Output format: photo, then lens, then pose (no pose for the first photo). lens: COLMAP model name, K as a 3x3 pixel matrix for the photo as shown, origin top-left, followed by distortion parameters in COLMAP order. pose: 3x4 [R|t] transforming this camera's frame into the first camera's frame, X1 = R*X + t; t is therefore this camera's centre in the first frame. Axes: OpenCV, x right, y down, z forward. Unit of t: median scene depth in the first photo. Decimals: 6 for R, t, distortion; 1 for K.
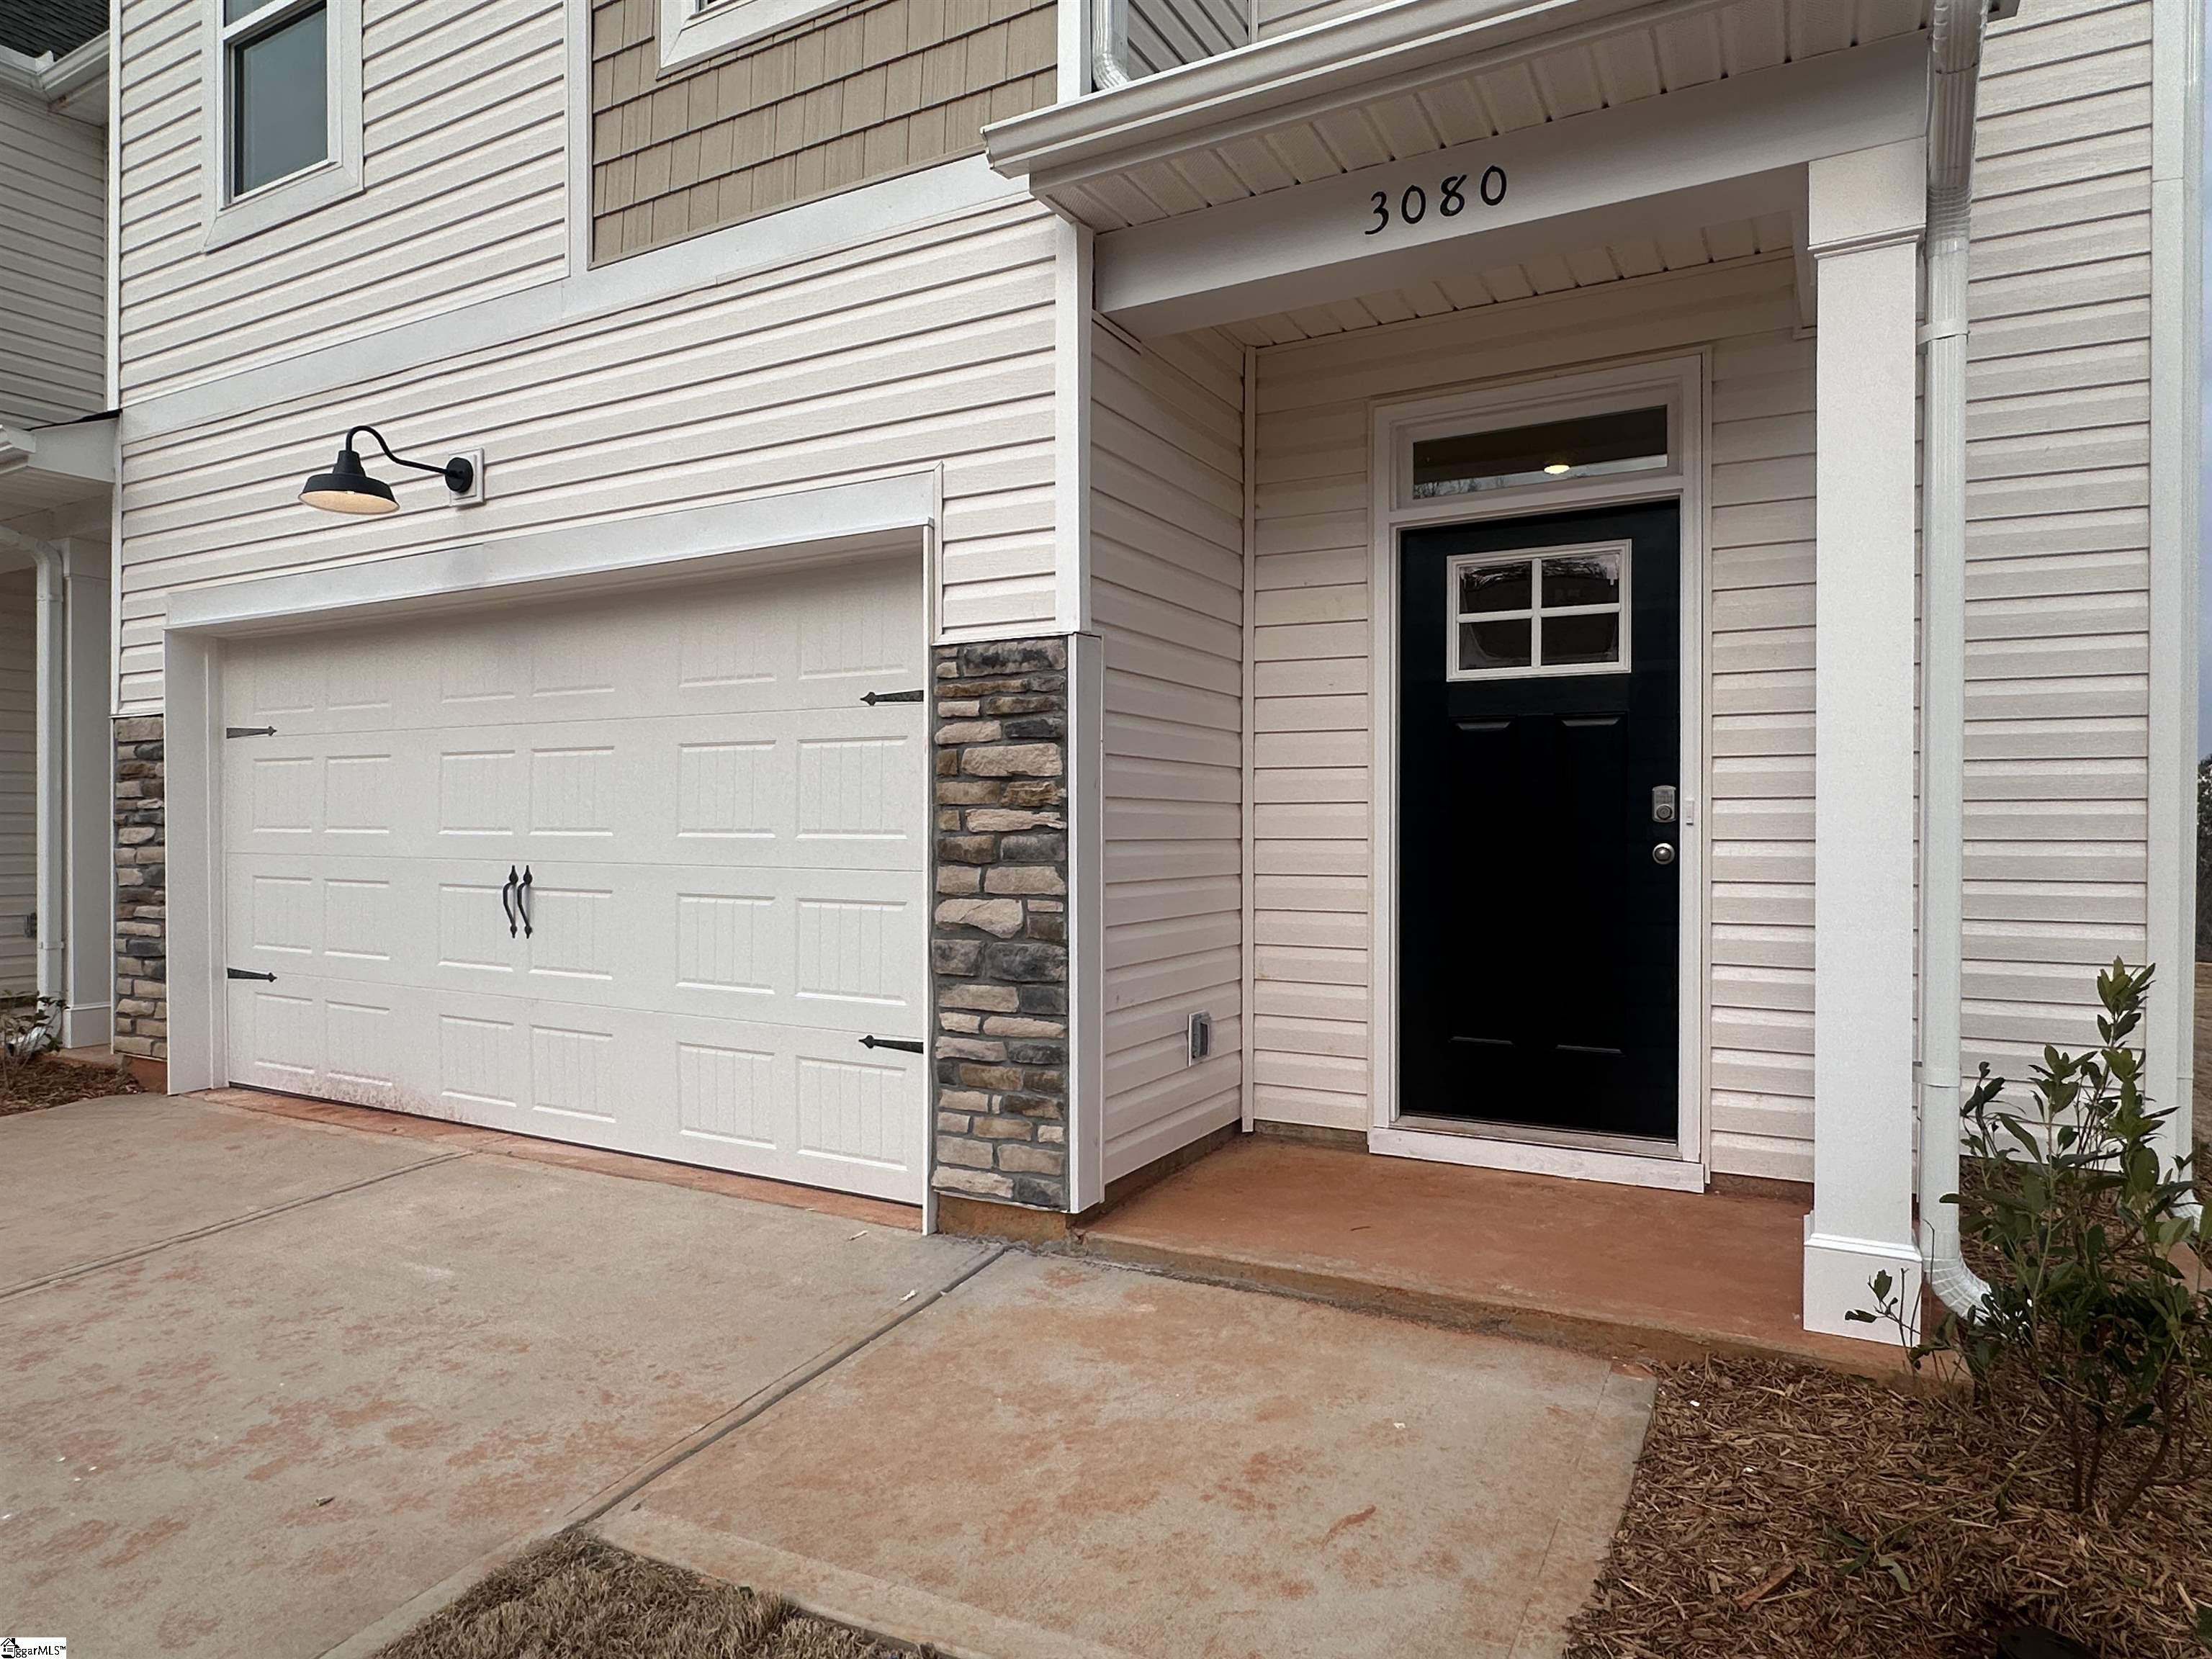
lens RADIAL K [[1313.5, 0, 1102.4], [0, 1313.5, 829.9], [0, 0, 1]] dist [-0.001941, 0.001619]
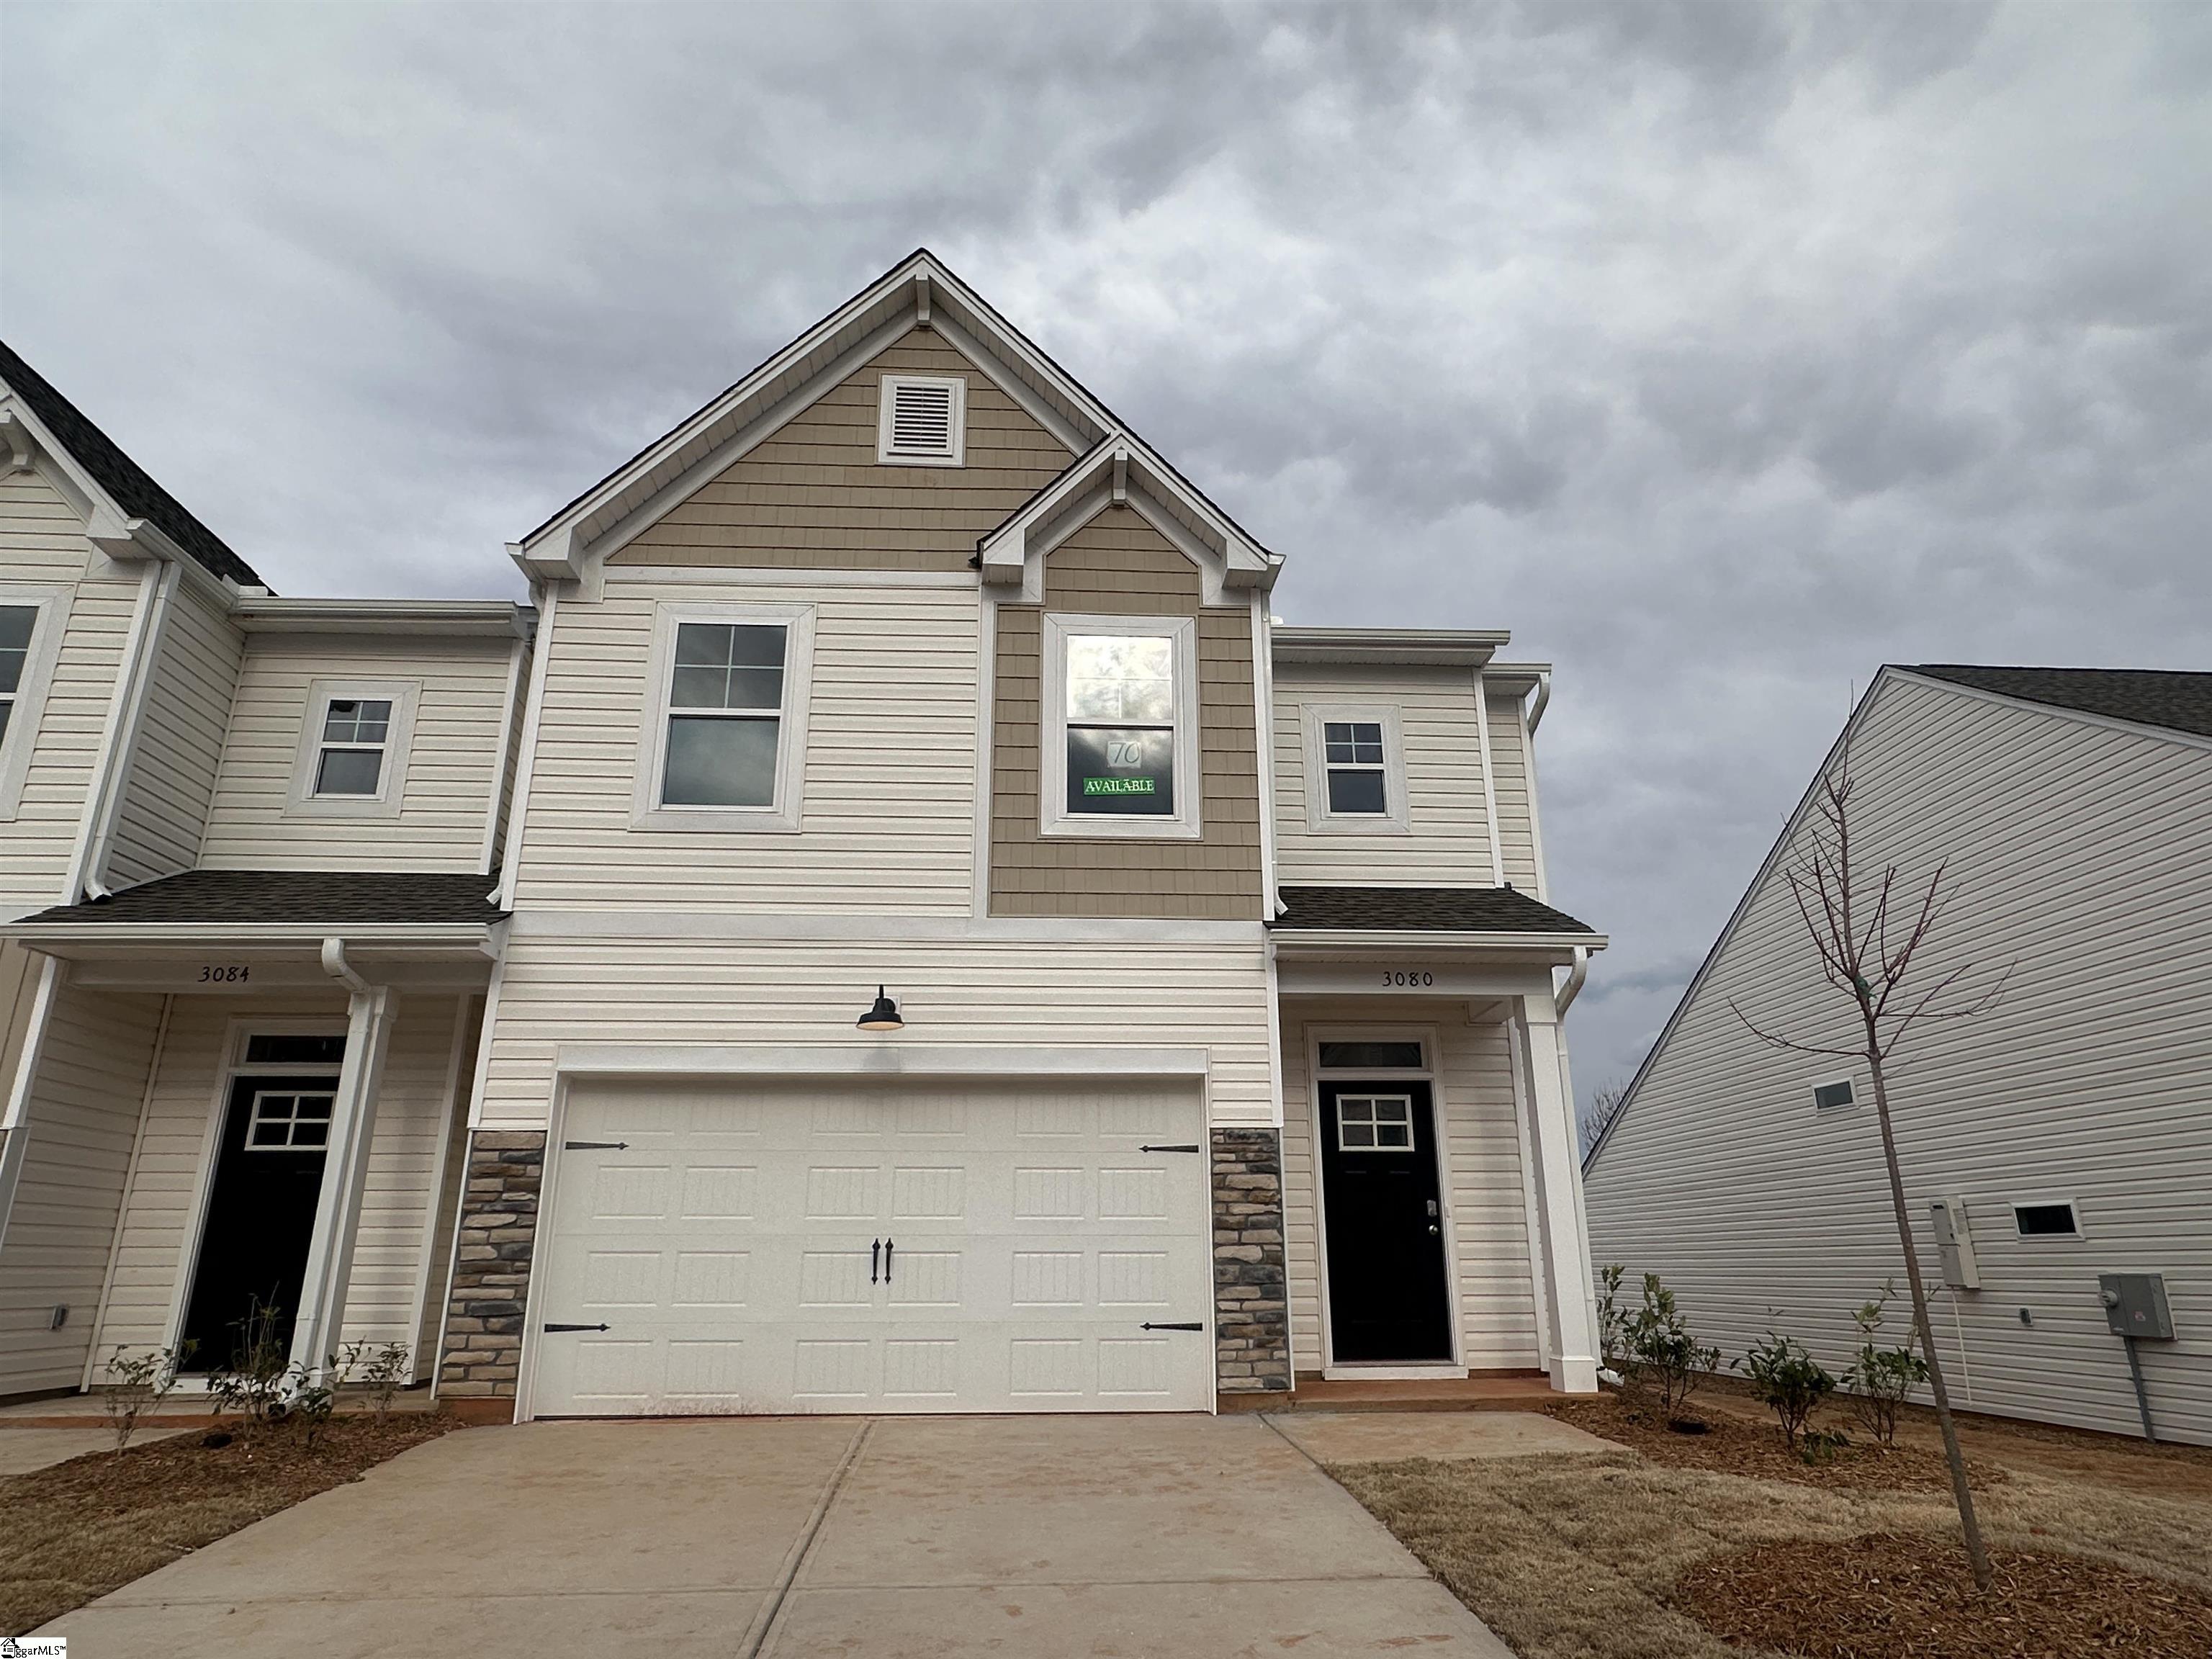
lens RADIAL K [[1313.5, 0, 1108.4], [0, 1313.5, 829.4], [0, 0, 1]] dist [-0.001941, 0.001619]
pose [[0.840738, 0.167434, 0.514904, -1.517663], [0.006177, 0.947957, -0.318337, 0.089248], [-0.541407, 0.270819, 0.795950, -0.826663]]
